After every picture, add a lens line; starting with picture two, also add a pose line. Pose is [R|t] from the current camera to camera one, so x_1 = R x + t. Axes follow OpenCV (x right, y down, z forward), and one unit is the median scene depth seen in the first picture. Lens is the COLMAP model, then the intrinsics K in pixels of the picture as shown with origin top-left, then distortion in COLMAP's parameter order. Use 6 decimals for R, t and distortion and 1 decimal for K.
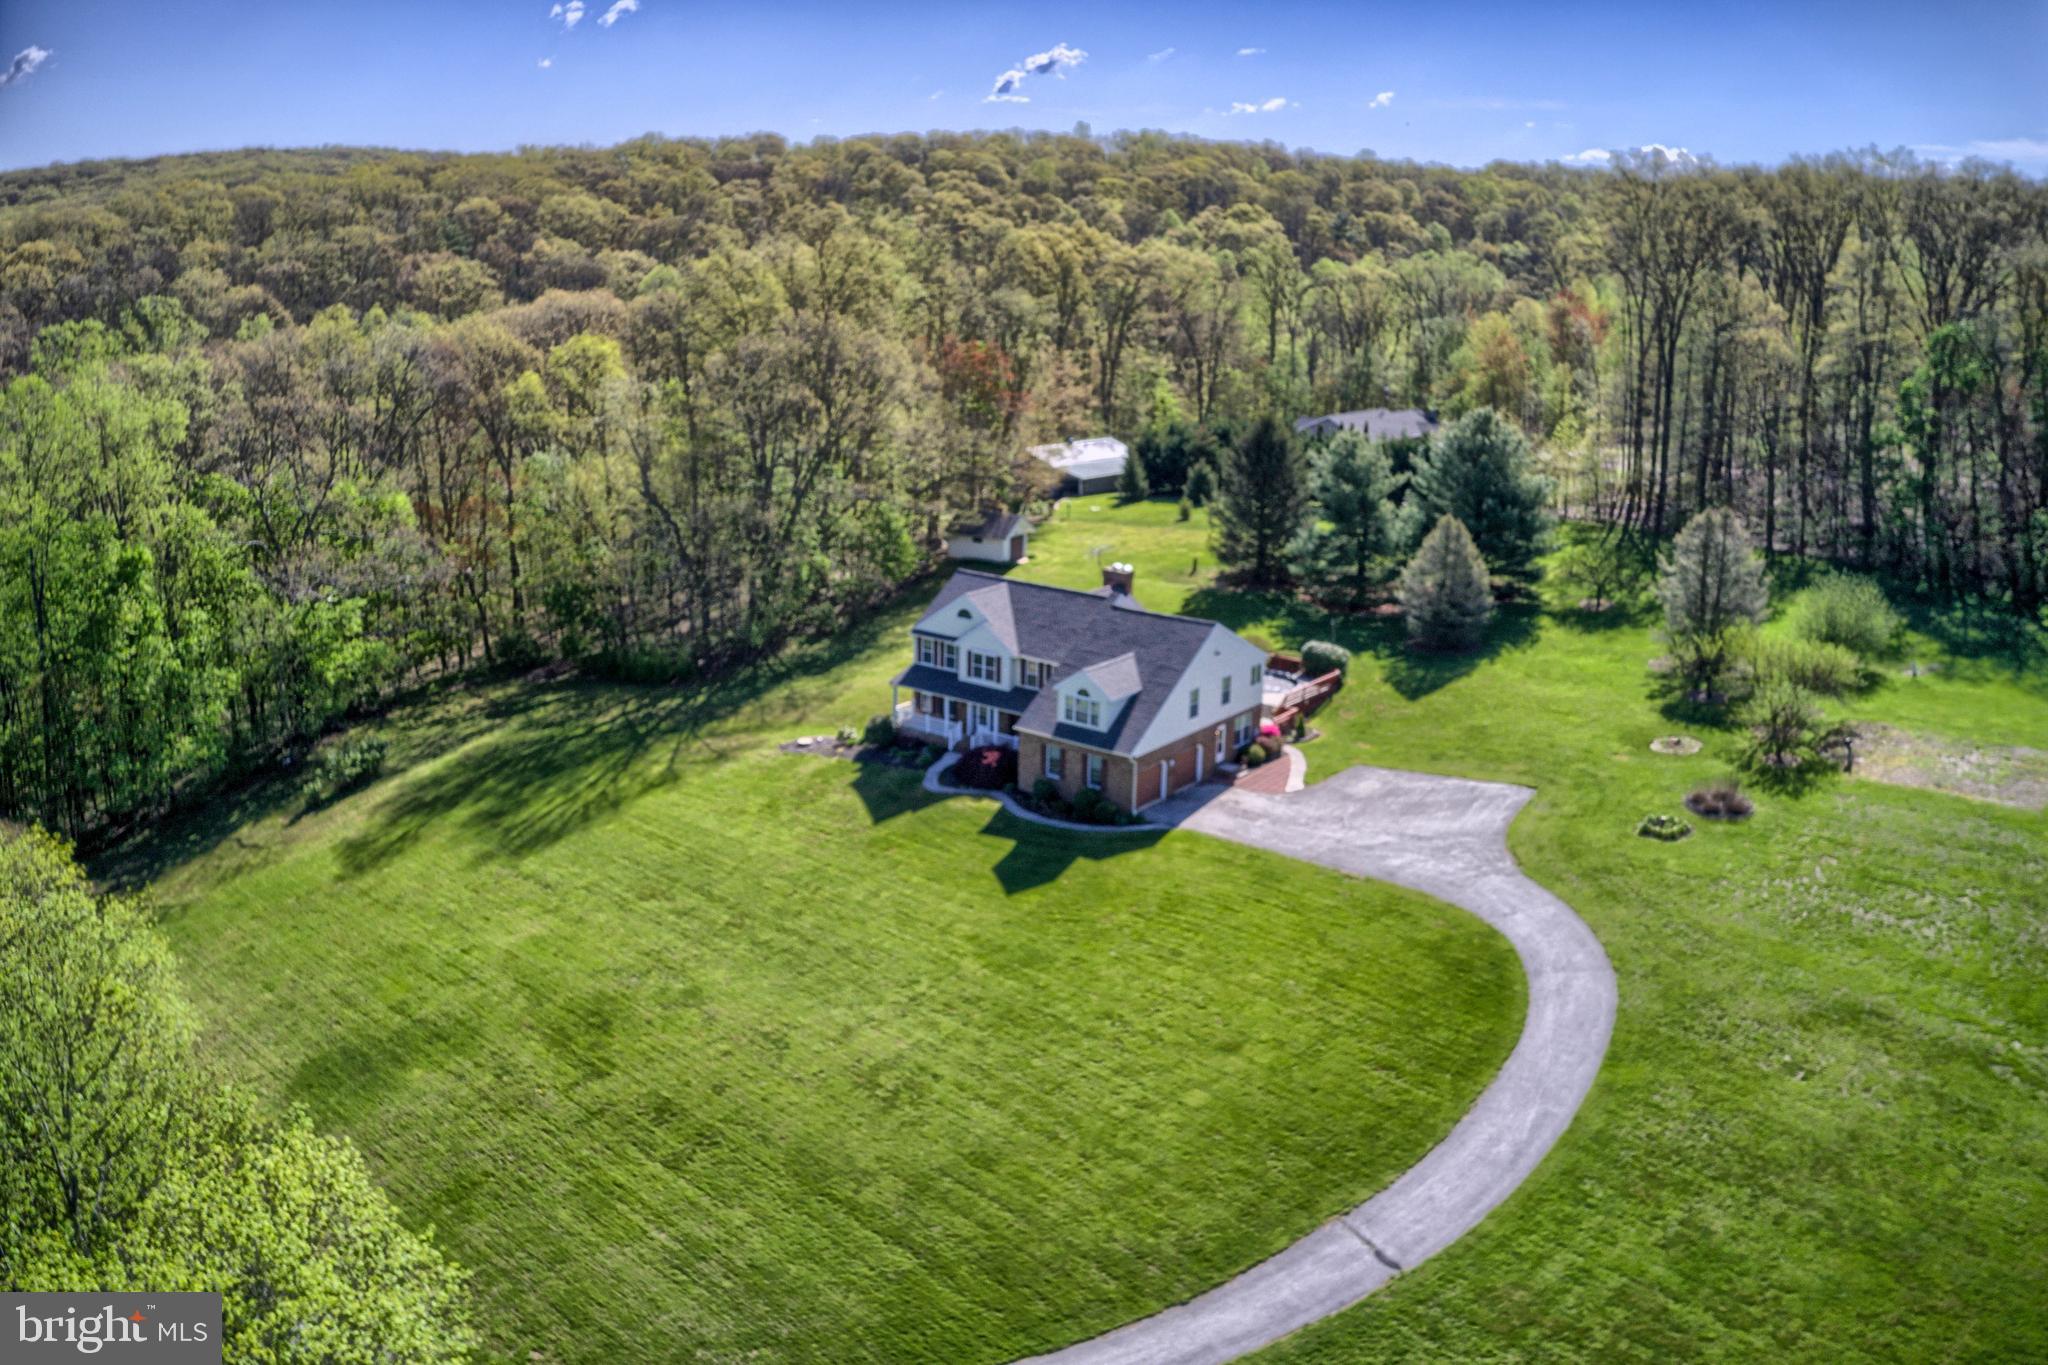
lens RADIAL K [[1712.1, 0, 1012.7], [0, 1712.1, 677.3], [0, 0, 1]] dist [-0.156845, -0.005605]
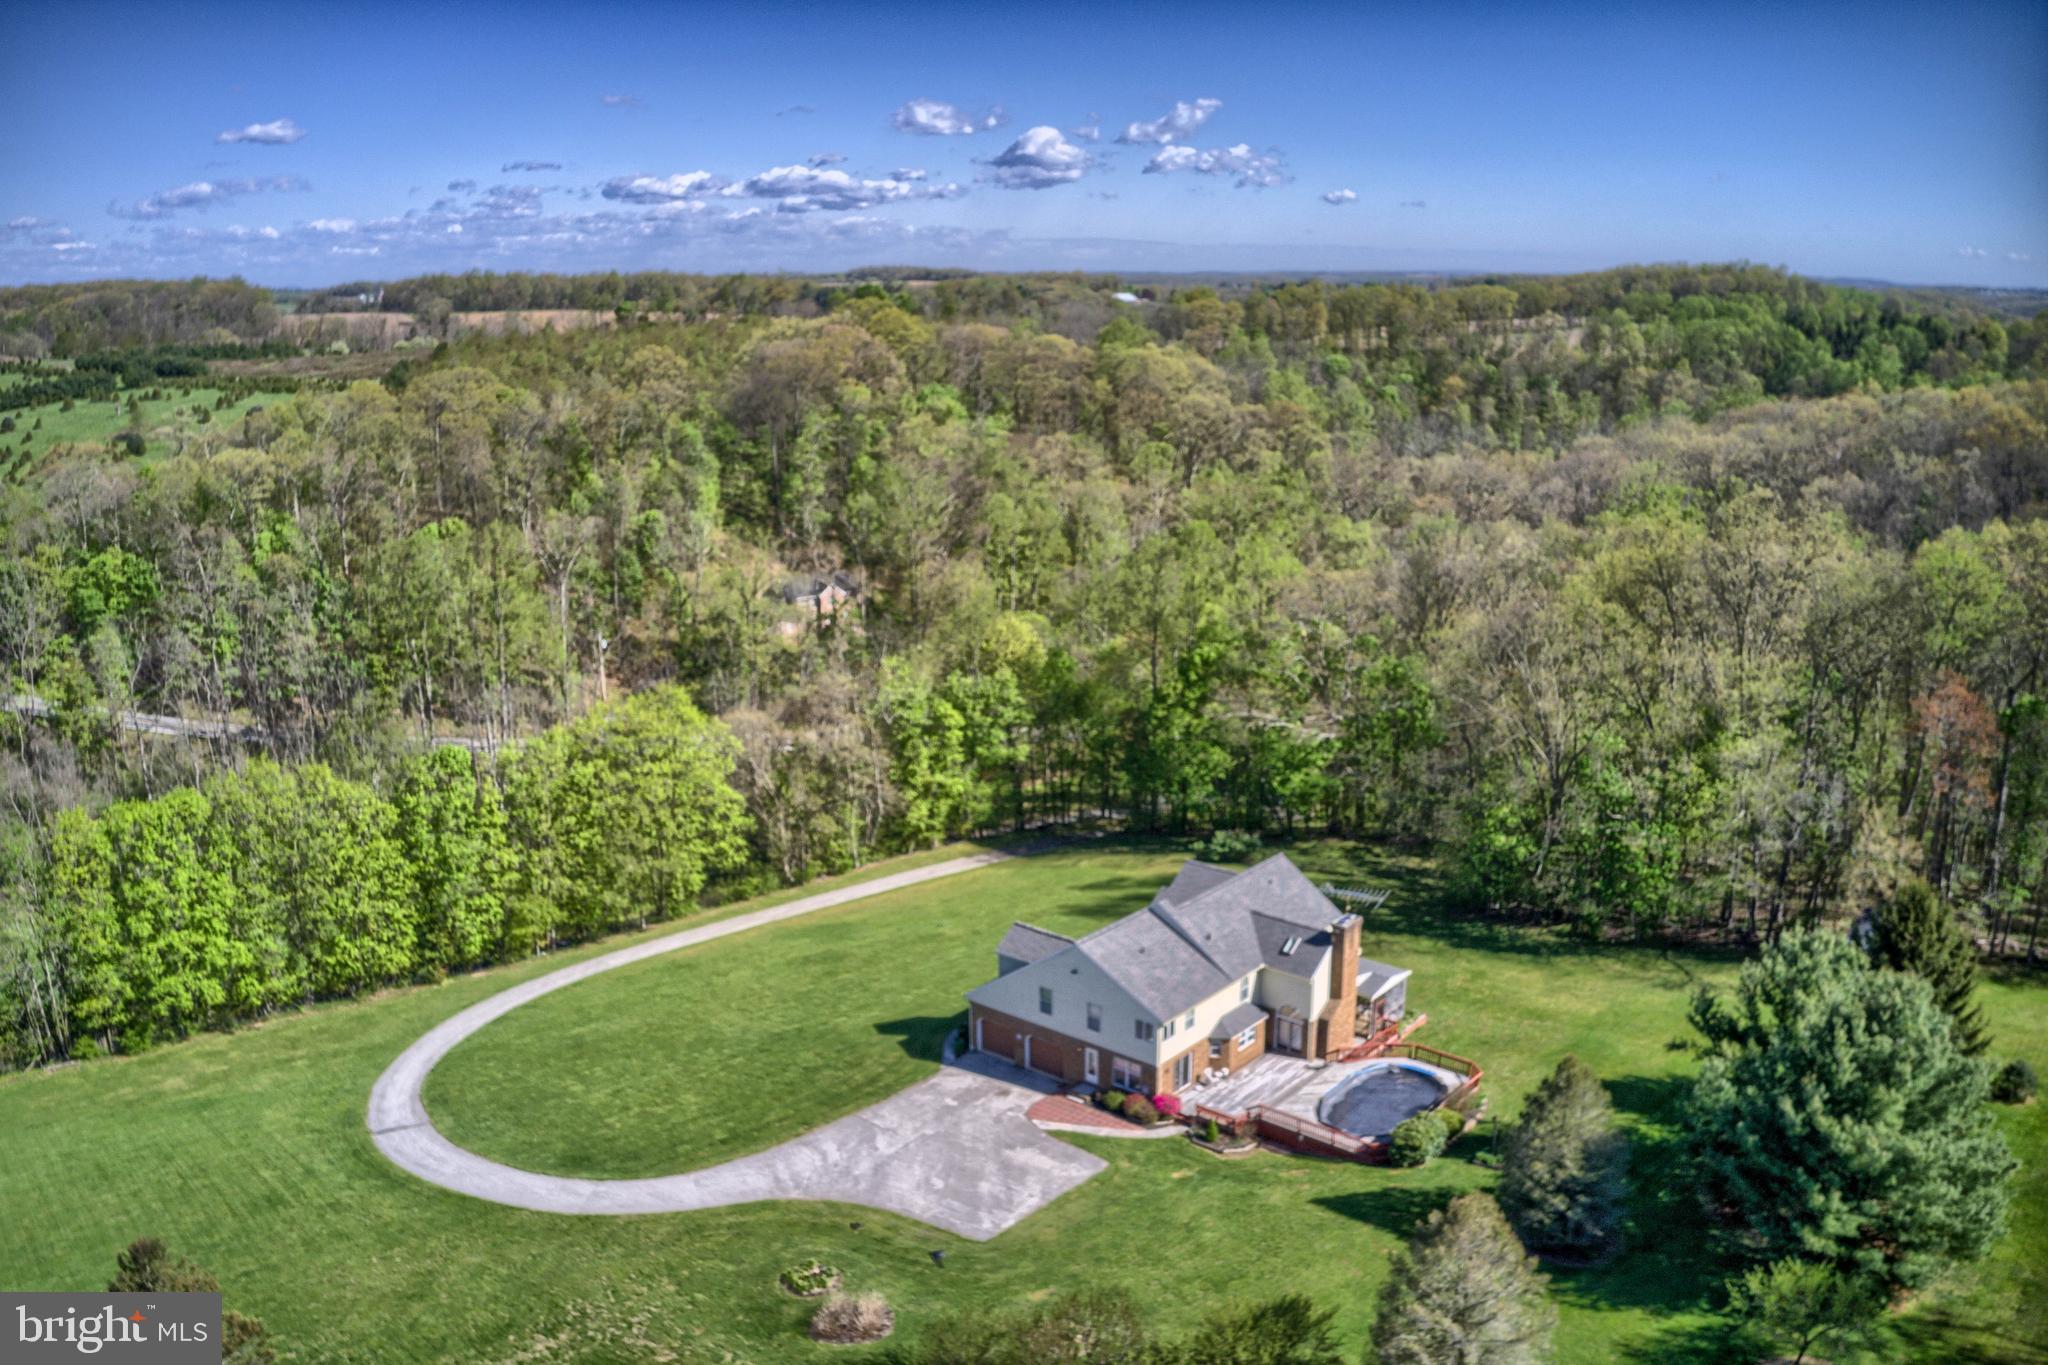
lens RADIAL K [[1712.1, 0, 1004.1], [0, 1712.1, 680.6], [0, 0, 1]] dist [-0.156845, -0.005605]
pose [[-0.066728, 0.225933, -0.971855, 1.033378], [-0.253348, 0.938267, 0.235520, -0.390922], [0.965071, 0.261934, -0.005369, 0.891950]]
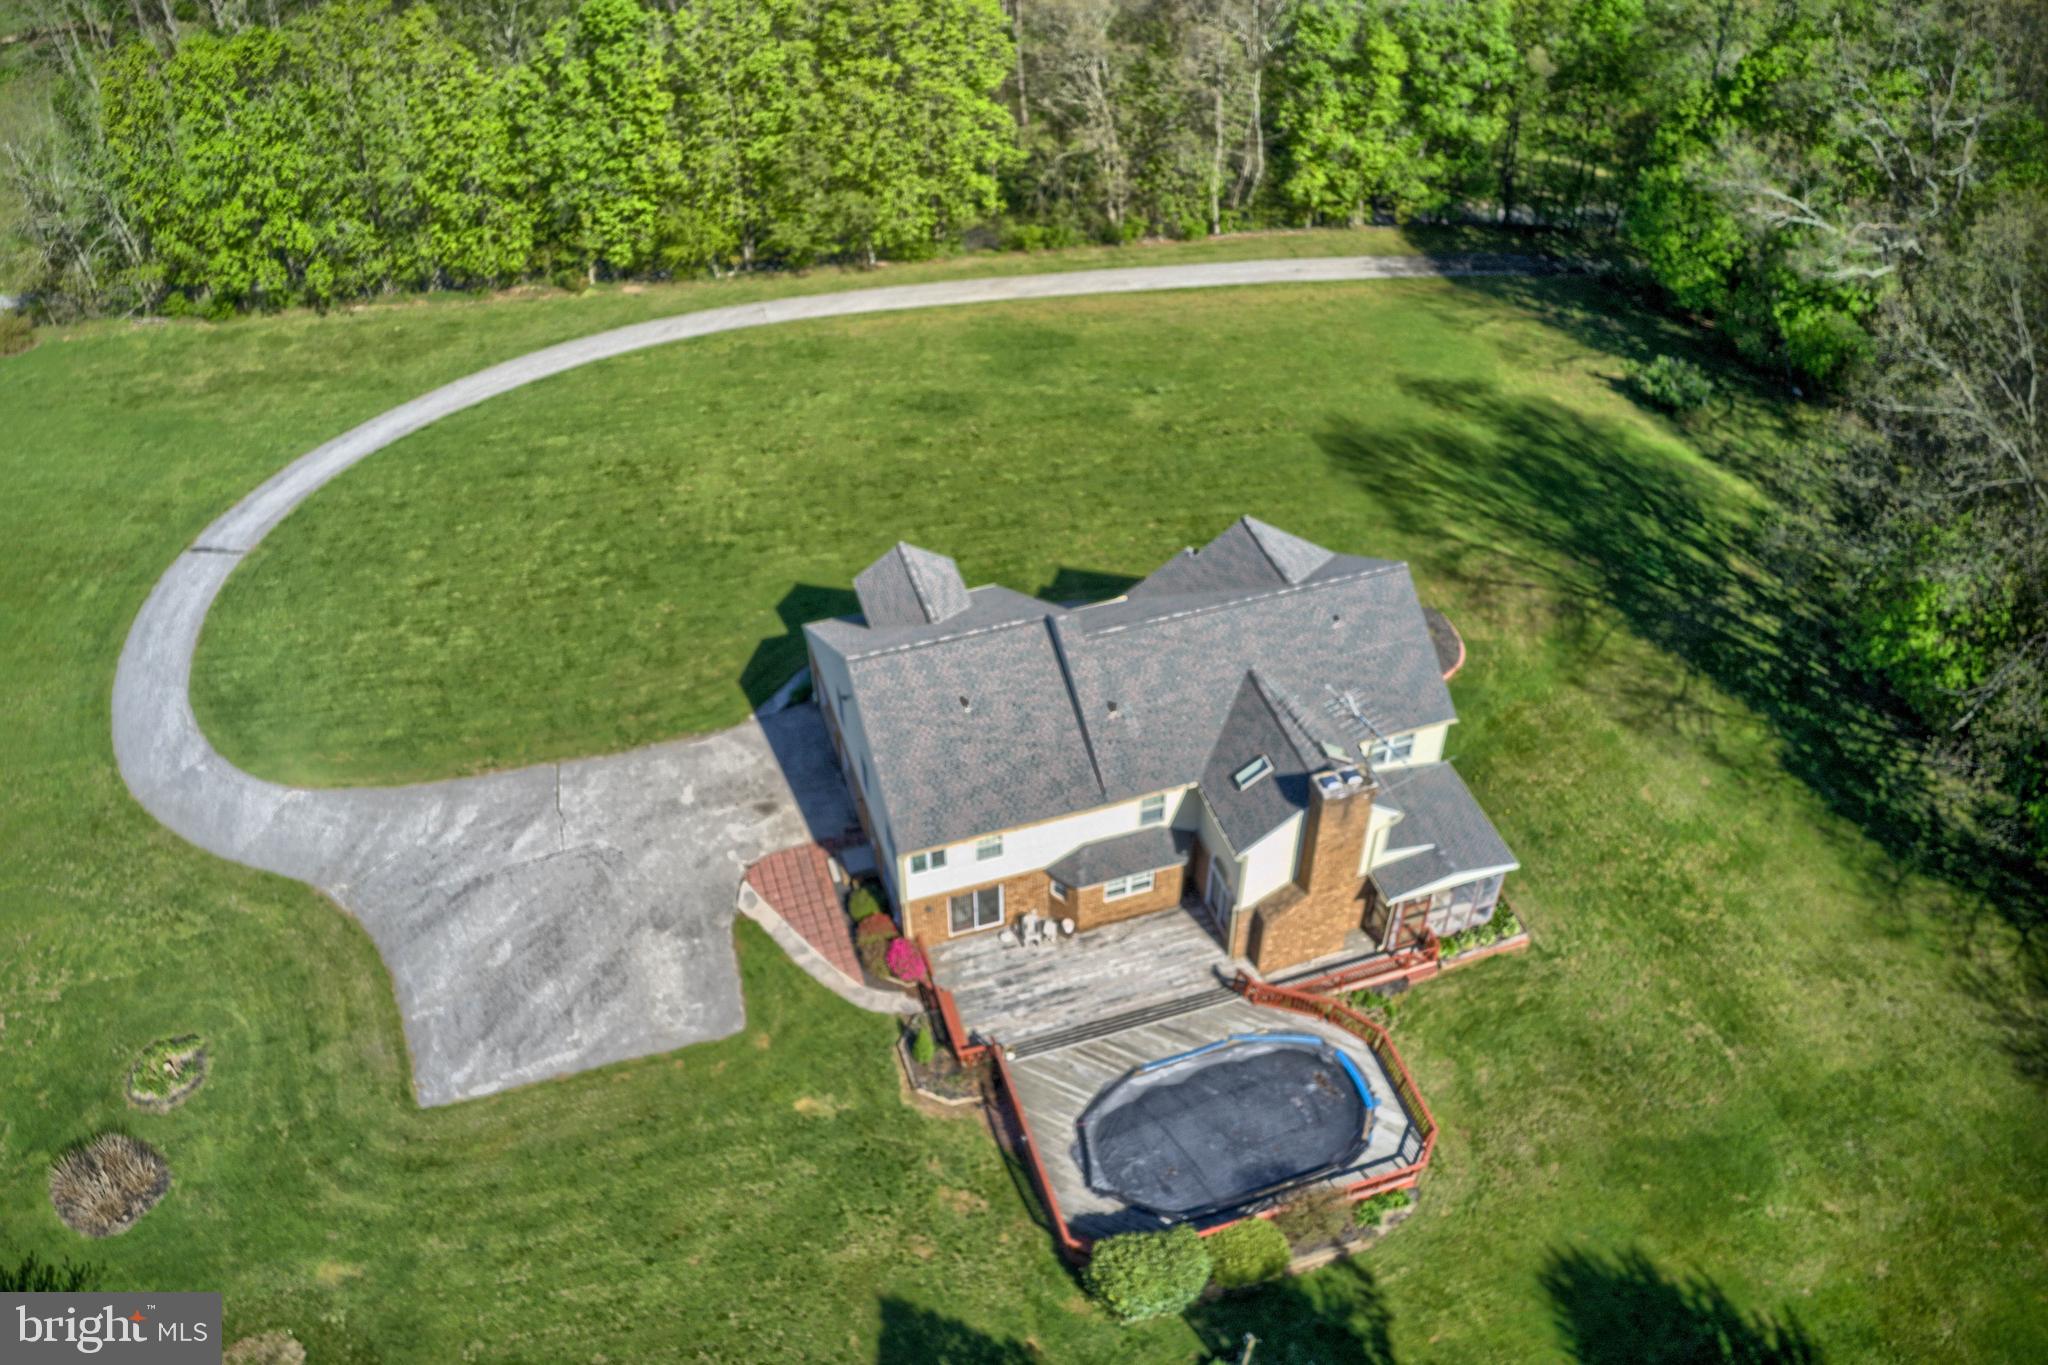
lens RADIAL K [[1712.1, 0, 994.8], [0, 1712.1, 678.6], [0, 0, 1]] dist [-0.156845, -0.005605]
pose [[-0.586212, 0.541201, -0.602873, 0.435437], [-0.209056, 0.617892, 0.757961, -0.469268], [0.782720, 0.570361, -0.249074, 1.149912]]
